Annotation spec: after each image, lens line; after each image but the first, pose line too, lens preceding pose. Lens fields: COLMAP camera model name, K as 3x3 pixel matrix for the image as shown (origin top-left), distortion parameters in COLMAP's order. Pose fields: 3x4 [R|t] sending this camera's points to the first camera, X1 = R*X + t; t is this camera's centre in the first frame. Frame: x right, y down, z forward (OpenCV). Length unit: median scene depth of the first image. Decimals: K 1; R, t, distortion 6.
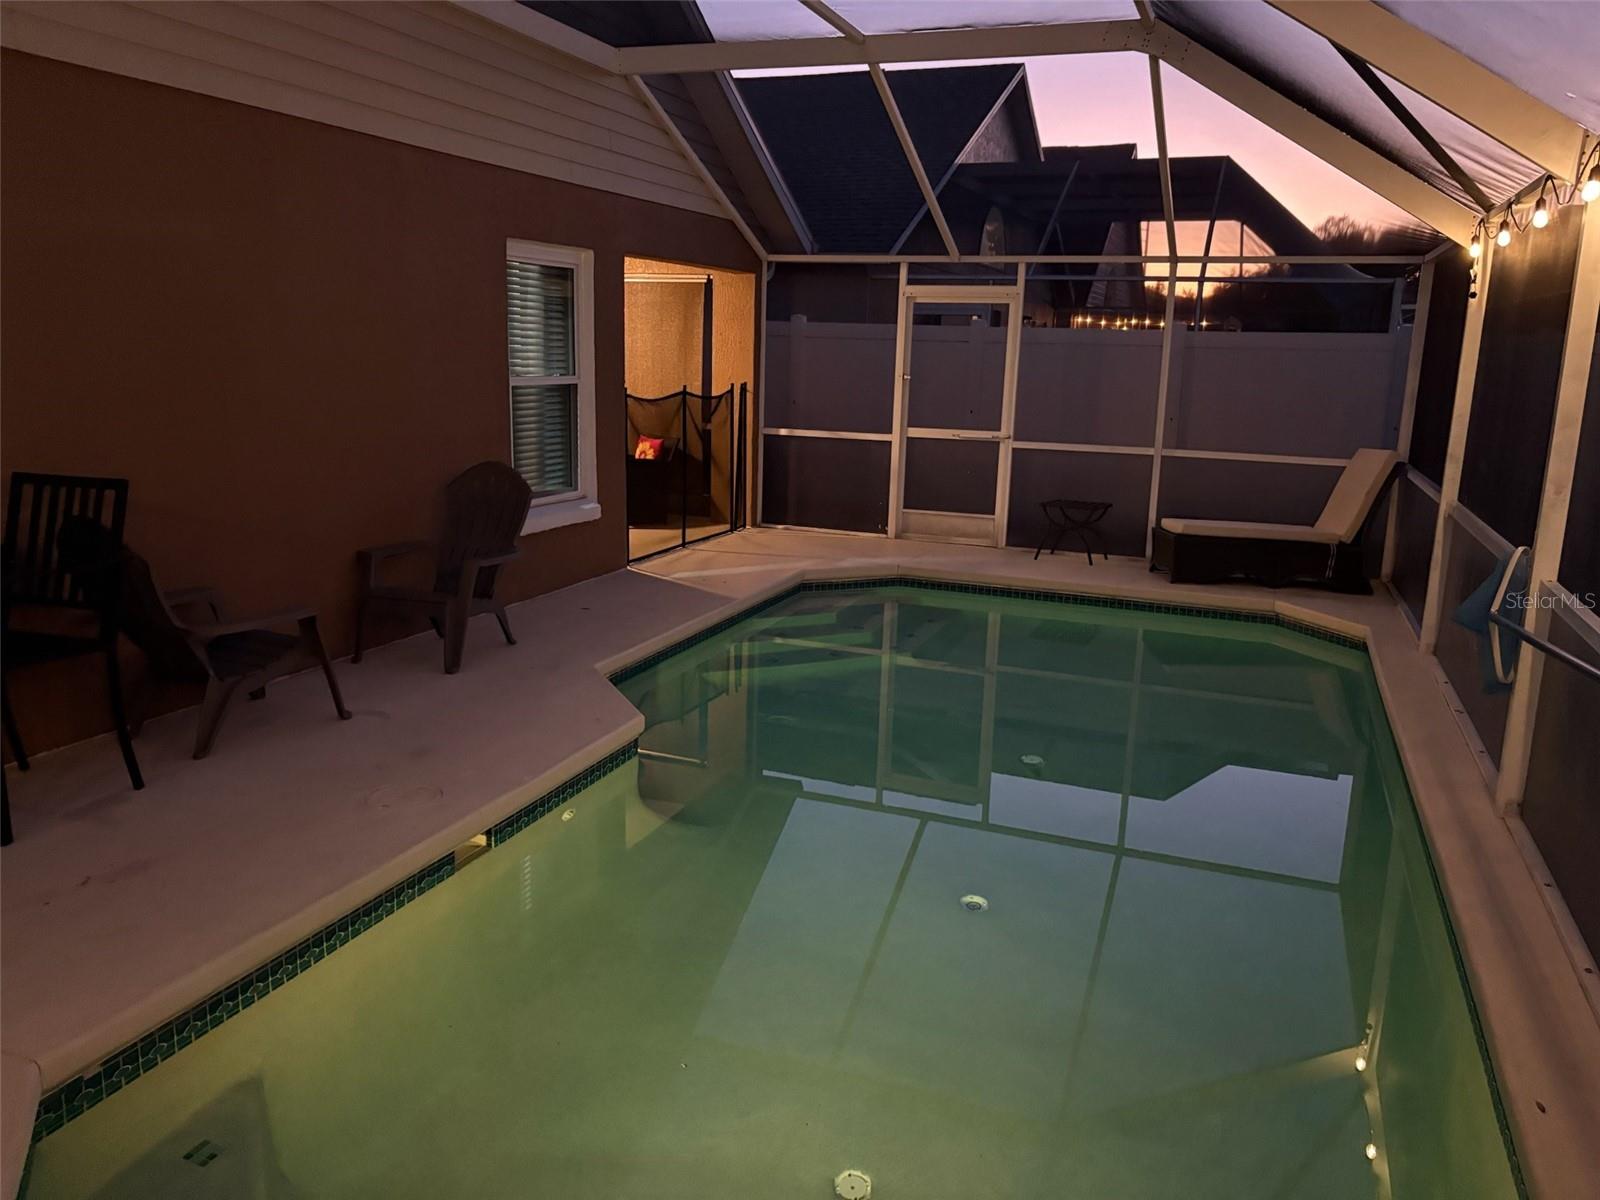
lens RADIAL K [[1205.3, 0, 792.1], [0, 1205.3, 599.3], [0, 0, 1]] dist [0.029883, -0.030463]
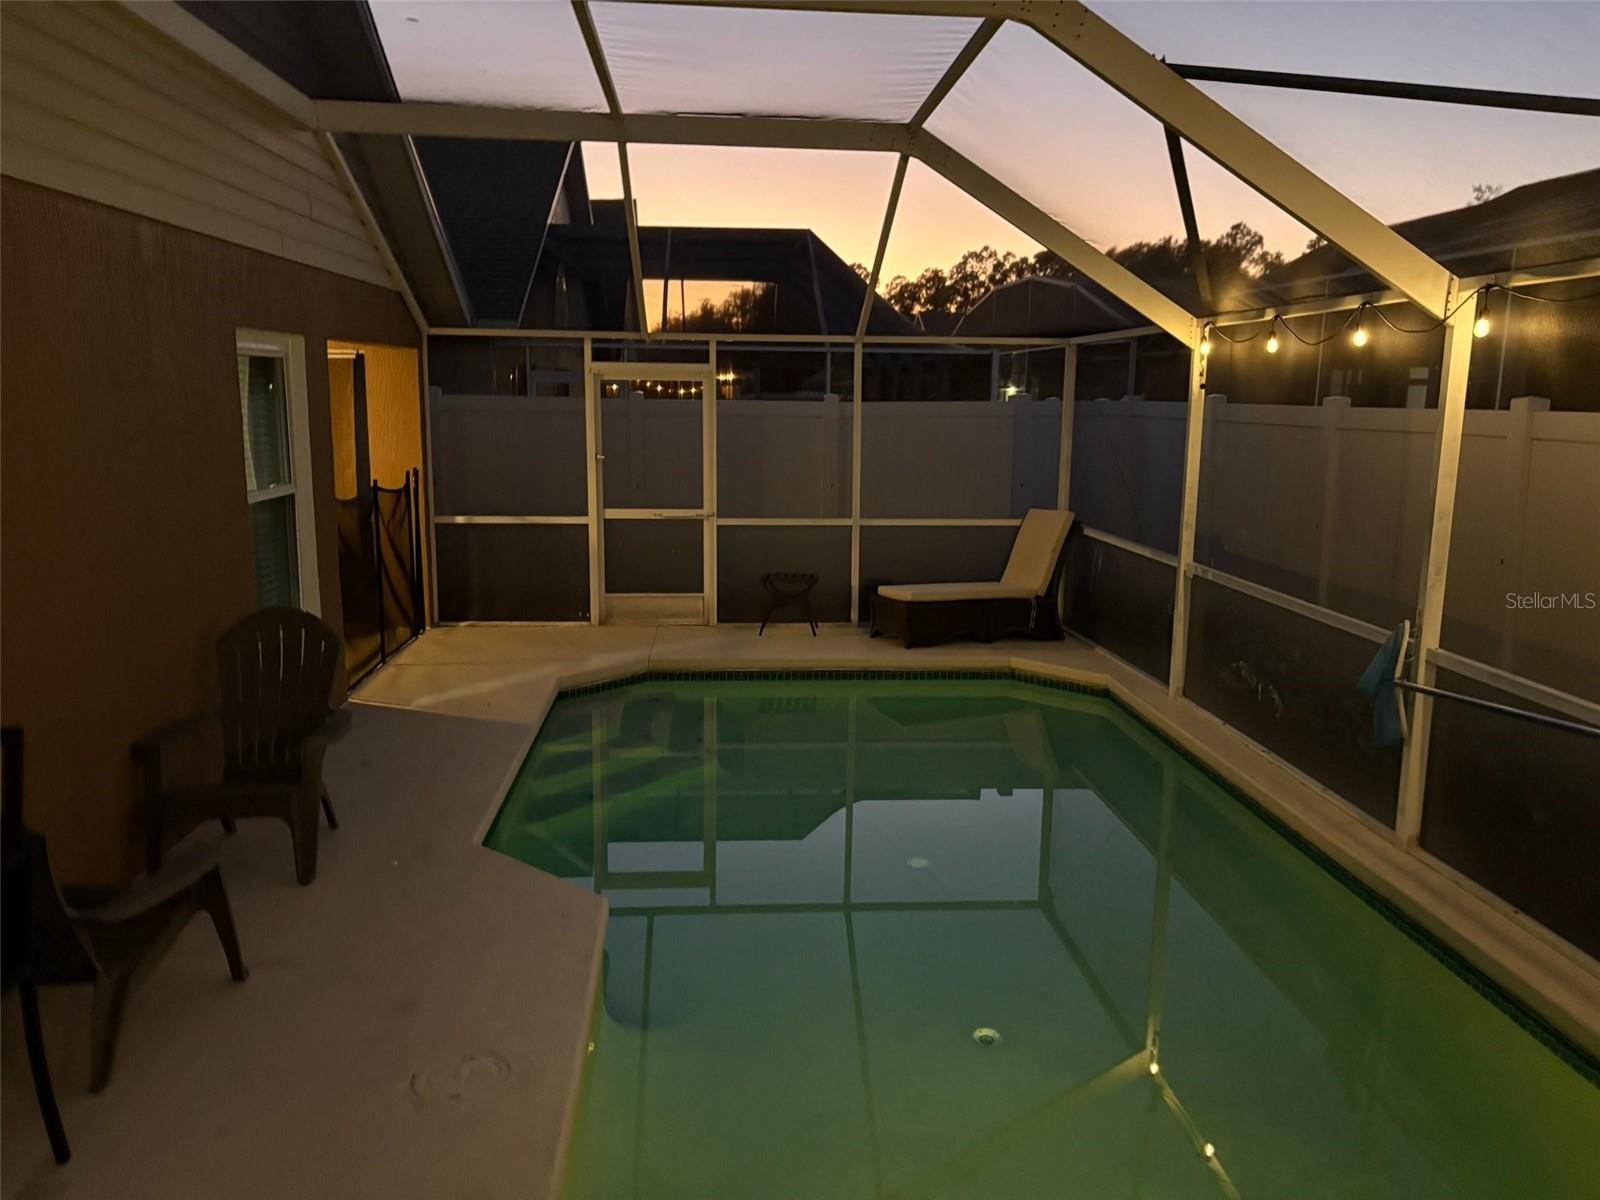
lens RADIAL K [[1205.3, 0, 794.9], [0, 1205.3, 606.7], [0, 0, 1]] dist [0.029883, -0.030463]
pose [[0.903432, -0.093048, 0.418513, -0.179636], [0.103834, 0.994590, -0.003017, -0.048784], [-0.415968, 0.046182, 0.908206, 0.077001]]
